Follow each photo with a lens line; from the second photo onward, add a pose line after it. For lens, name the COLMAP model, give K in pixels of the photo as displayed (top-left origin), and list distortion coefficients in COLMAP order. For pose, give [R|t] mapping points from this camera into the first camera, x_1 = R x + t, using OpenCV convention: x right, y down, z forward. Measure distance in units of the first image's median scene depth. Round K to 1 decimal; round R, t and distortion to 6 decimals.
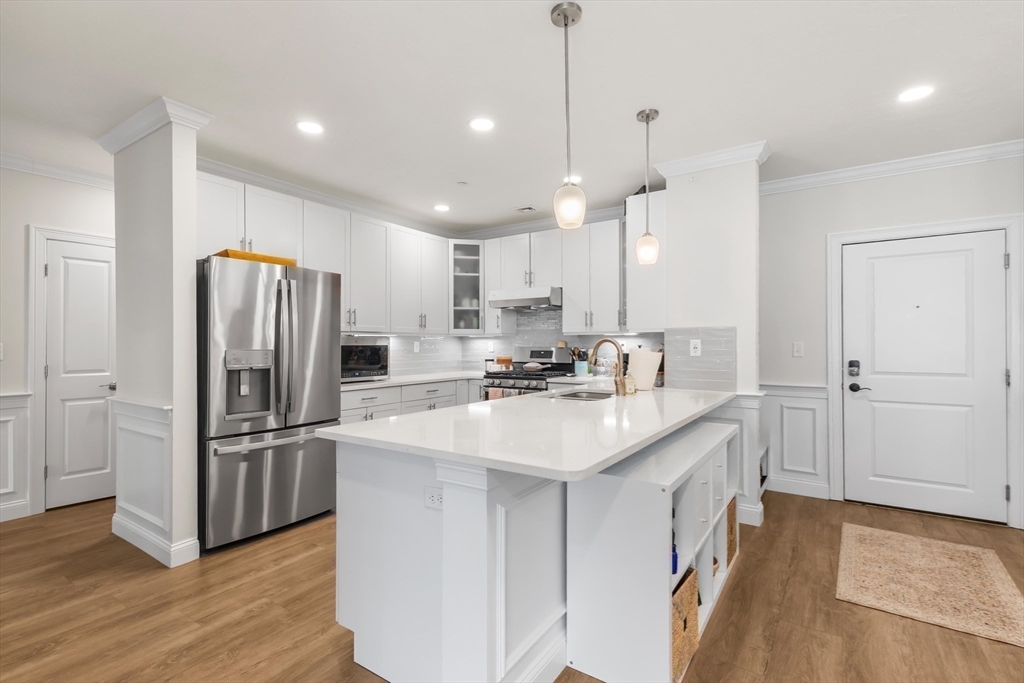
lens RADIAL K [[475.8, 0, 508.9], [0, 475.8, 338.9], [0, 0, 1]] dist [0.001907, -0.001025]
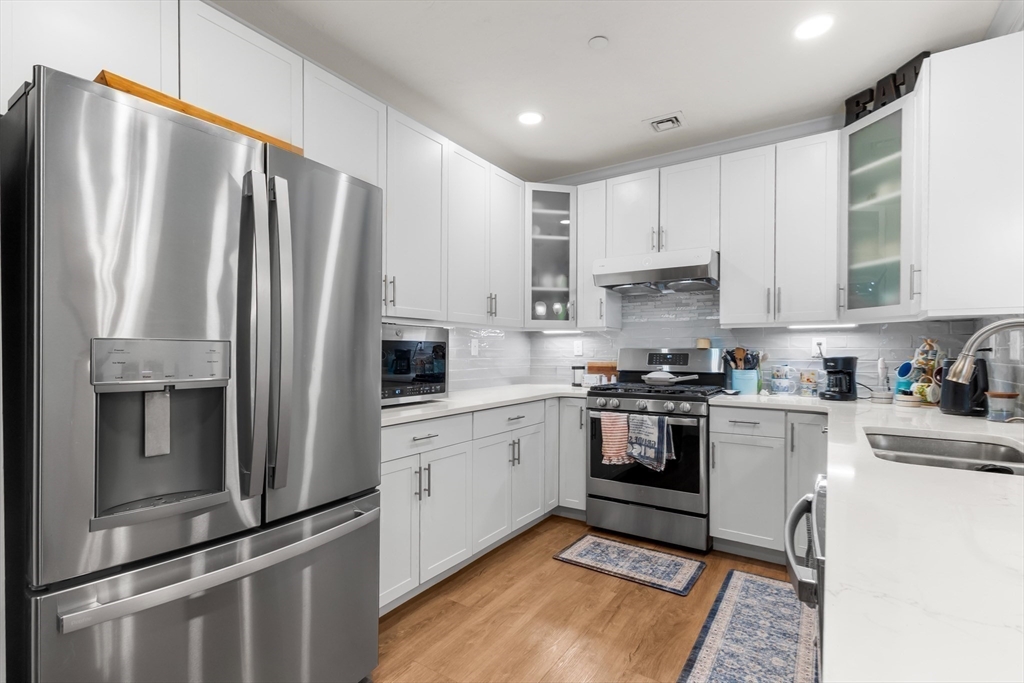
lens RADIAL K [[475.8, 0, 509.1], [0, 475.8, 348.6], [0, 0, 1]] dist [0.001907, -0.001025]
pose [[0.999971, 0.003554, 0.006773, -0.173533], [-0.003591, 0.999978, 0.005495, 0.017126], [-0.006754, -0.005519, 0.999962, 0.393710]]
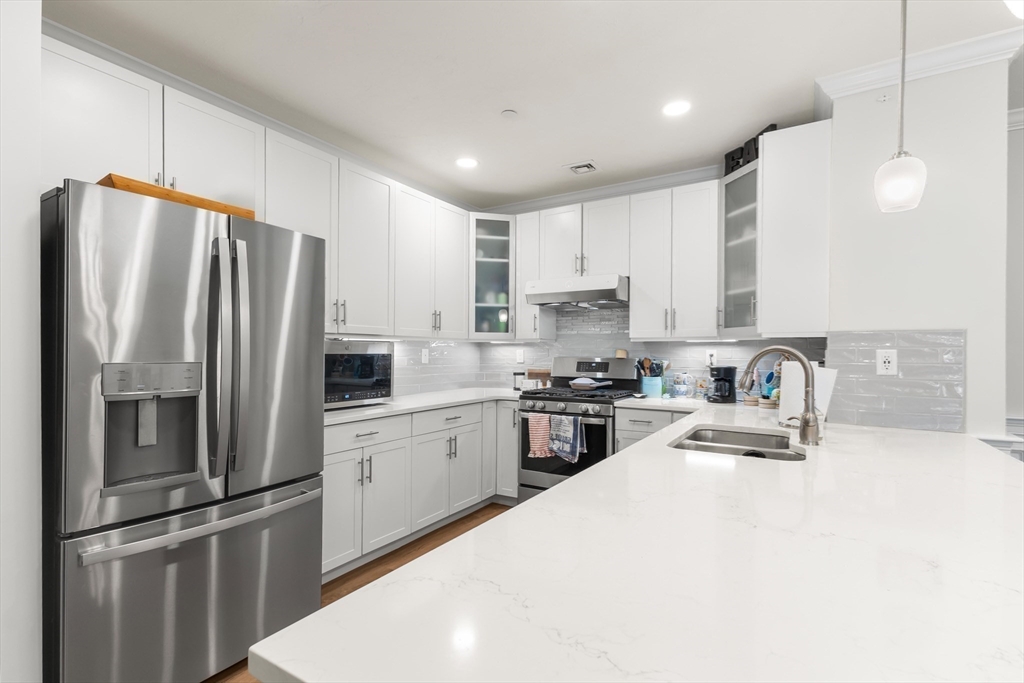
lens RADIAL K [[475.8, 0, 509.3], [0, 475.8, 347.2], [0, 0, 1]] dist [0.001907, -0.001025]
pose [[0.999202, 0.006483, 0.039415, -0.105091], [-0.006571, 0.999976, 0.002094, 0.000593], [-0.039401, -0.002351, 0.999221, 0.284786]]
